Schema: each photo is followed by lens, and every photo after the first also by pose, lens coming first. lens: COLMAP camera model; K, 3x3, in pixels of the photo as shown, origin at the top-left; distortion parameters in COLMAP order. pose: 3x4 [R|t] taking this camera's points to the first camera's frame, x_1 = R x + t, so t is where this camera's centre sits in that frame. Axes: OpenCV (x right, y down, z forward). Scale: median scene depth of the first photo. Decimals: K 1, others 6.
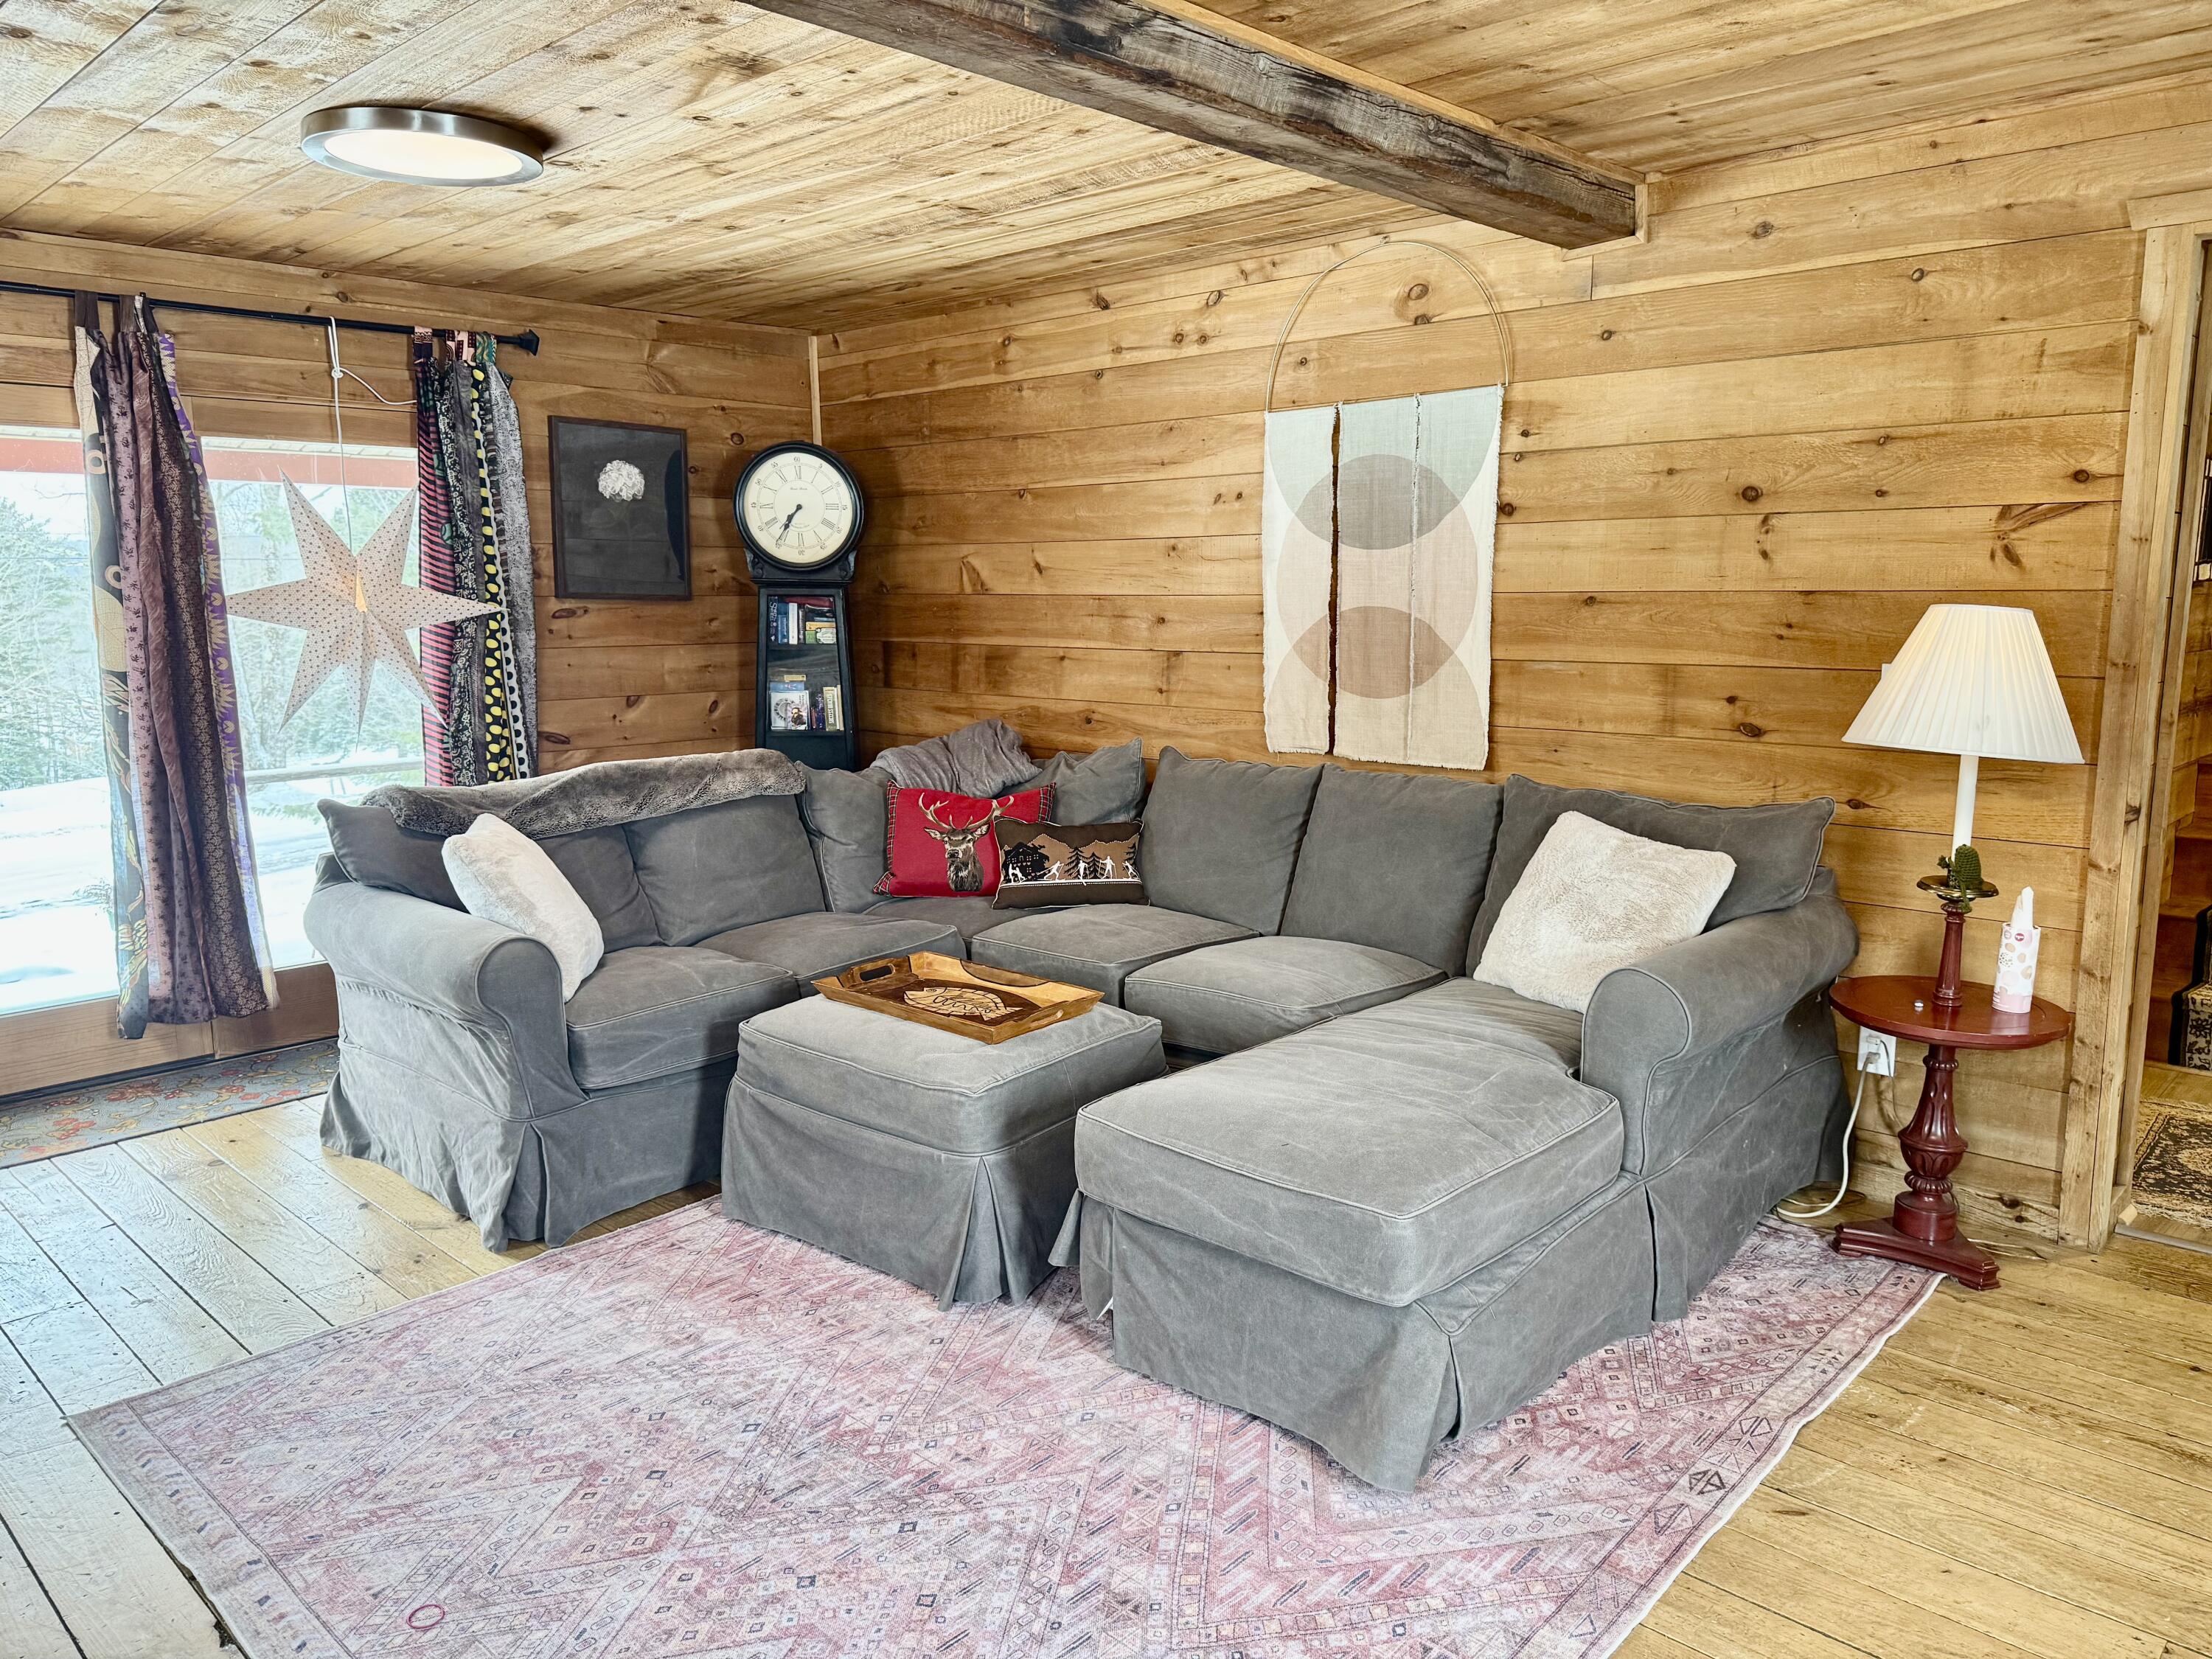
lens RADIAL K [[1541.3, 0, 1108.7], [0, 1541.3, 839.5], [0, 0, 1]] dist [0.098715, -0.156511]
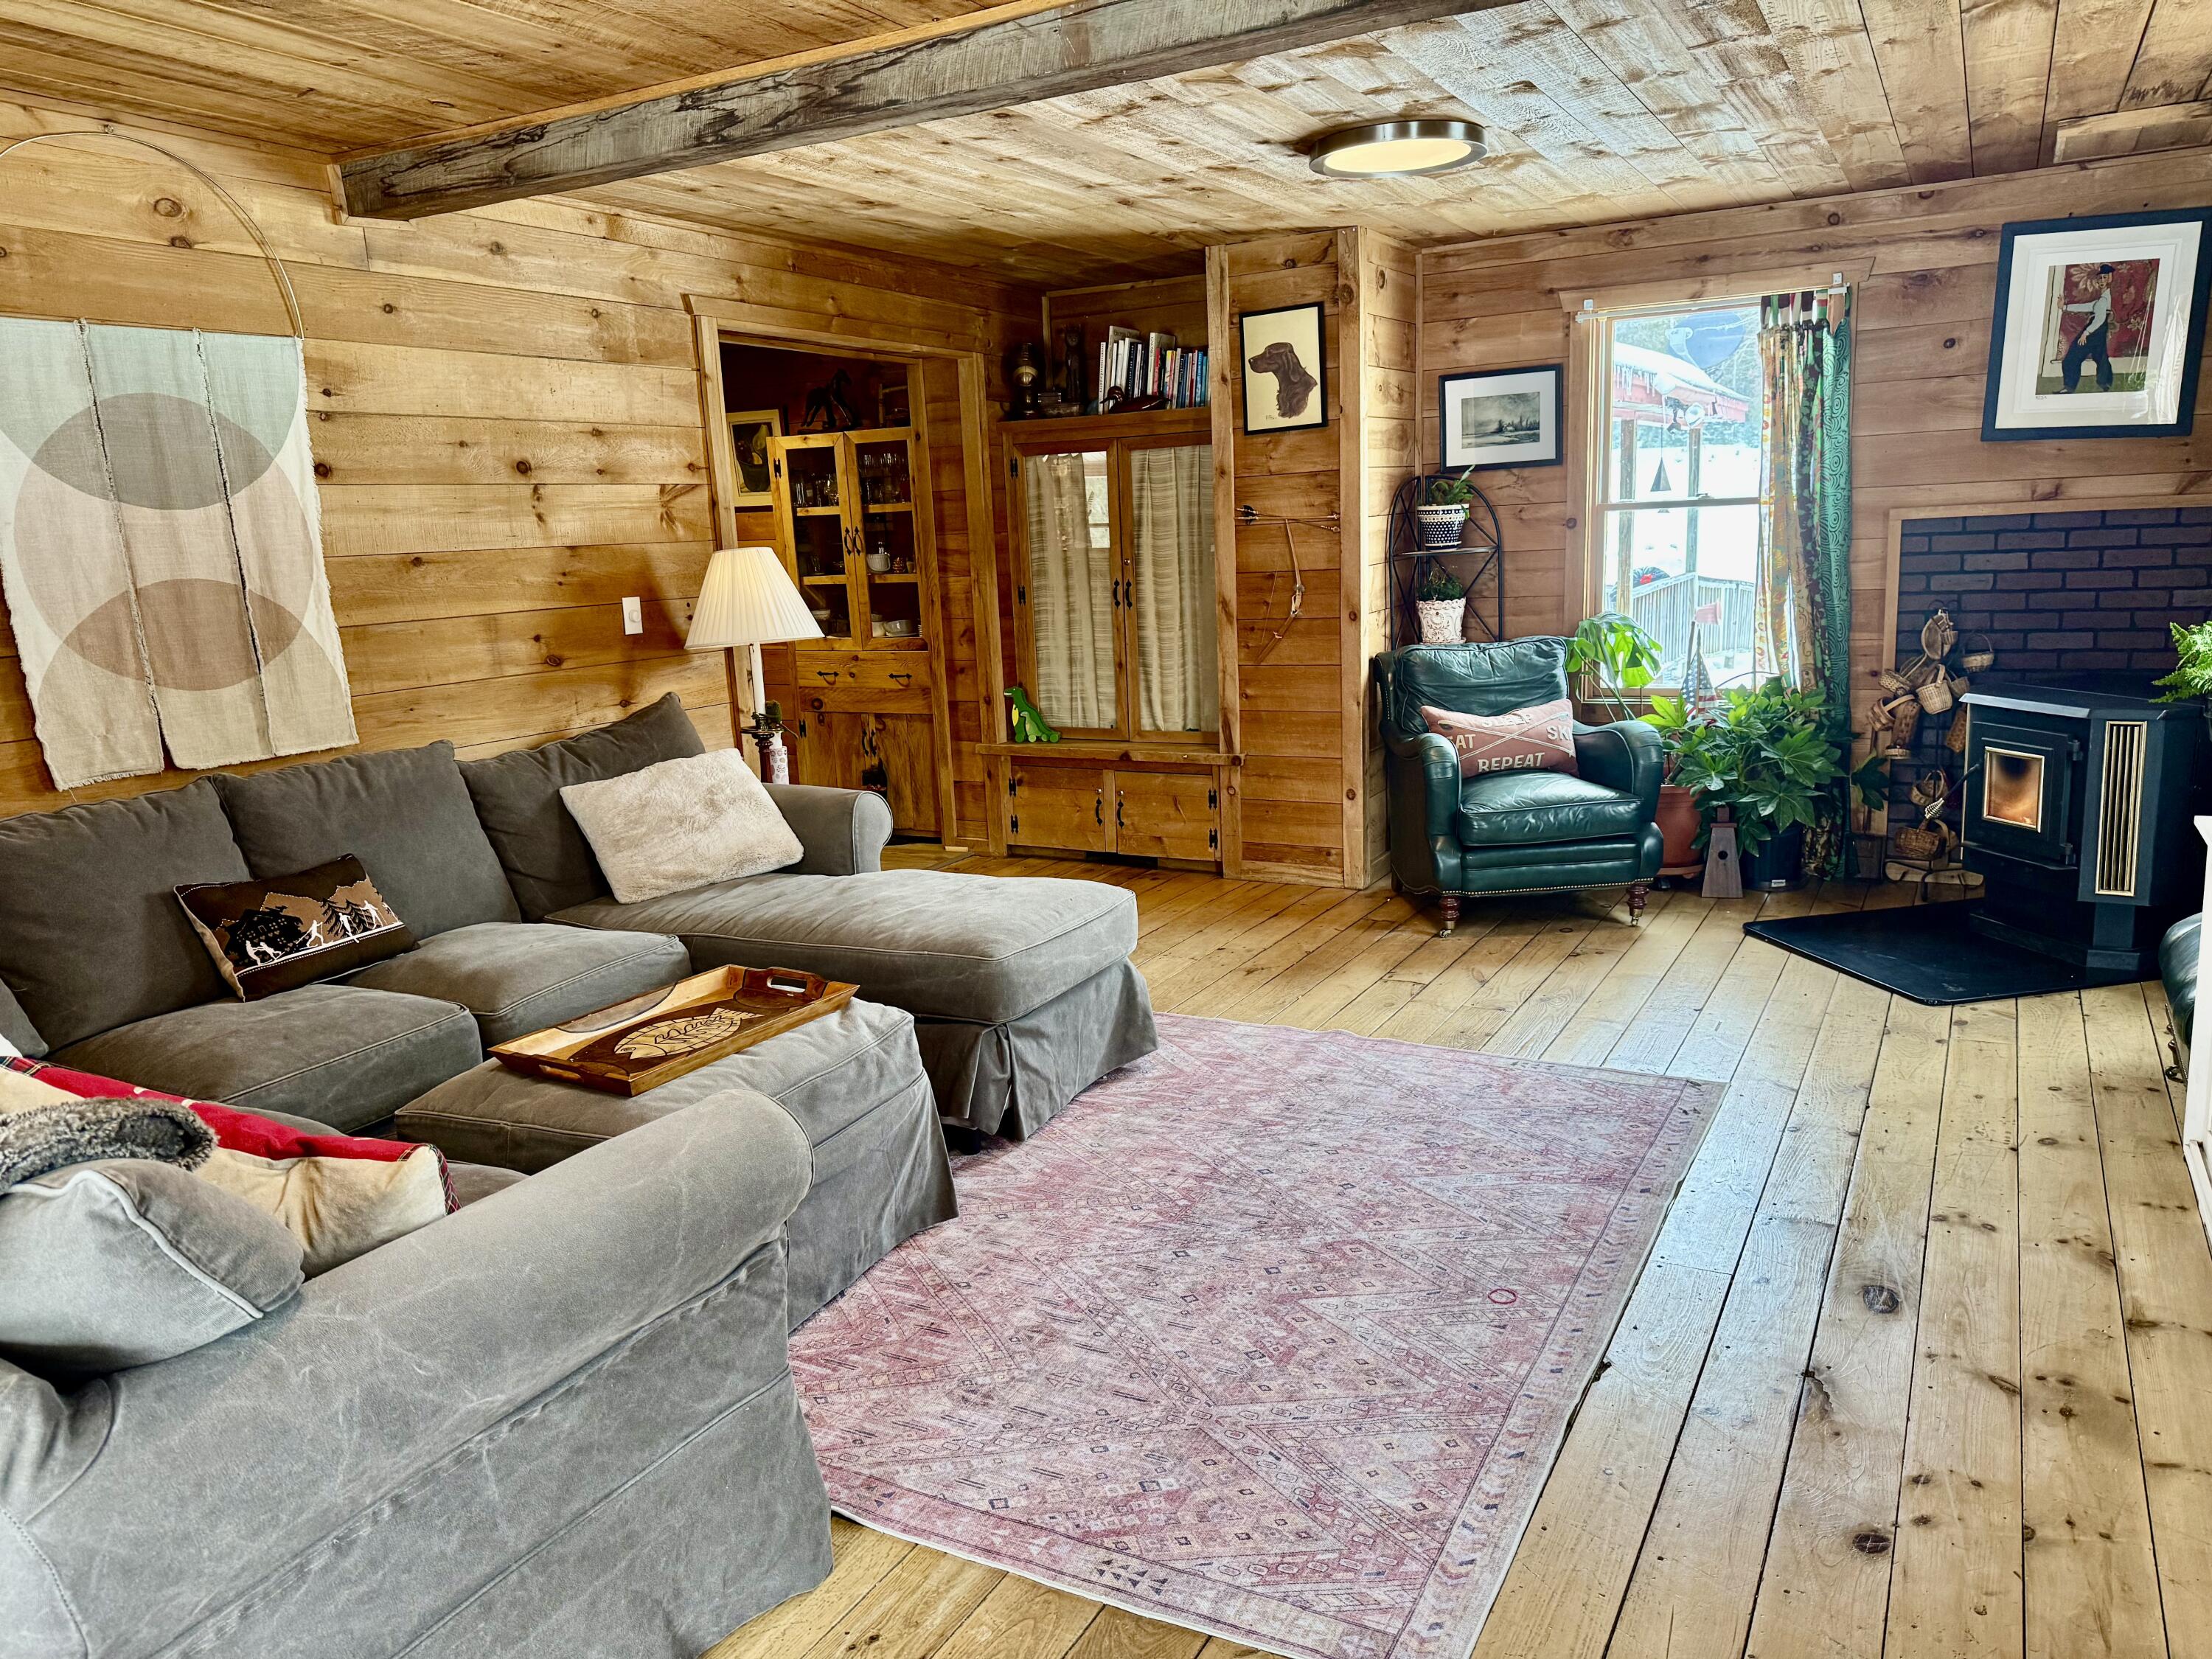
lens RADIAL K [[1541.3, 0, 1108.7], [0, 1541.3, 839.5], [0, 0, 1]] dist [0.098715, -0.156511]
pose [[-0.246426, -0.180106, 0.952280, -0.776321], [0.203927, 0.950947, 0.232625, -0.115418], [-0.947464, 0.251520, -0.197609, 0.750357]]
